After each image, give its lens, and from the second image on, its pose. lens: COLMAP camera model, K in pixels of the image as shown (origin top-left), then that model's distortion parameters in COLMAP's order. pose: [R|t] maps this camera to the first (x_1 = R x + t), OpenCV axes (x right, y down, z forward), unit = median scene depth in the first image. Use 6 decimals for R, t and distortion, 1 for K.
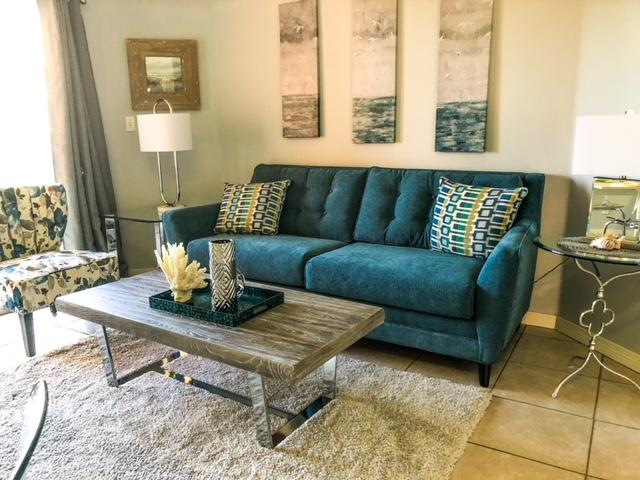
lens RADIAL K [[535.5, 0, 320.0], [0, 535.5, 240.0], [0, 0, 1]] dist [0.155386, -0.203646]
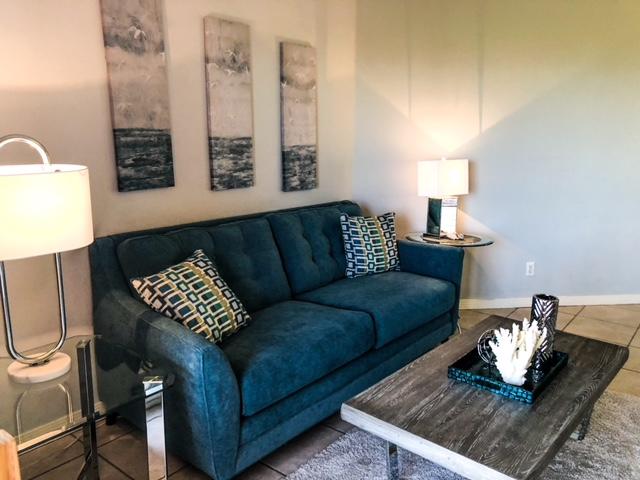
lens RADIAL K [[535.5, 0, 320.0], [0, 535.5, 240.0], [0, 0, 1]] dist [0.155386, -0.203646]
pose [[0.140653, -0.182009, 0.973185, -0.812423], [0.200391, 0.967845, 0.152049, -0.224120], [-0.969567, 0.173632, 0.172603, 0.803039]]
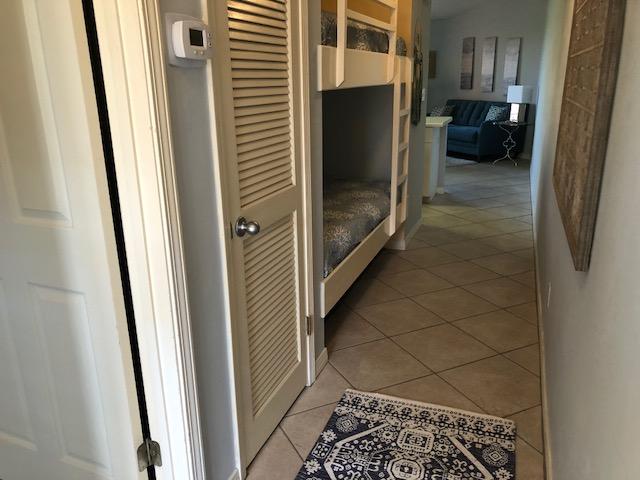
lens RADIAL K [[535.5, 0, 320.0], [0, 535.5, 240.0], [0, 0, 1]] dist [0.155386, -0.203646]
pose [[0.830660, 0.153713, -0.535141, 1.092201], [-0.094402, 0.986102, 0.136714, 0.288492], [0.548718, -0.063045, 0.833627, -1.994405]]
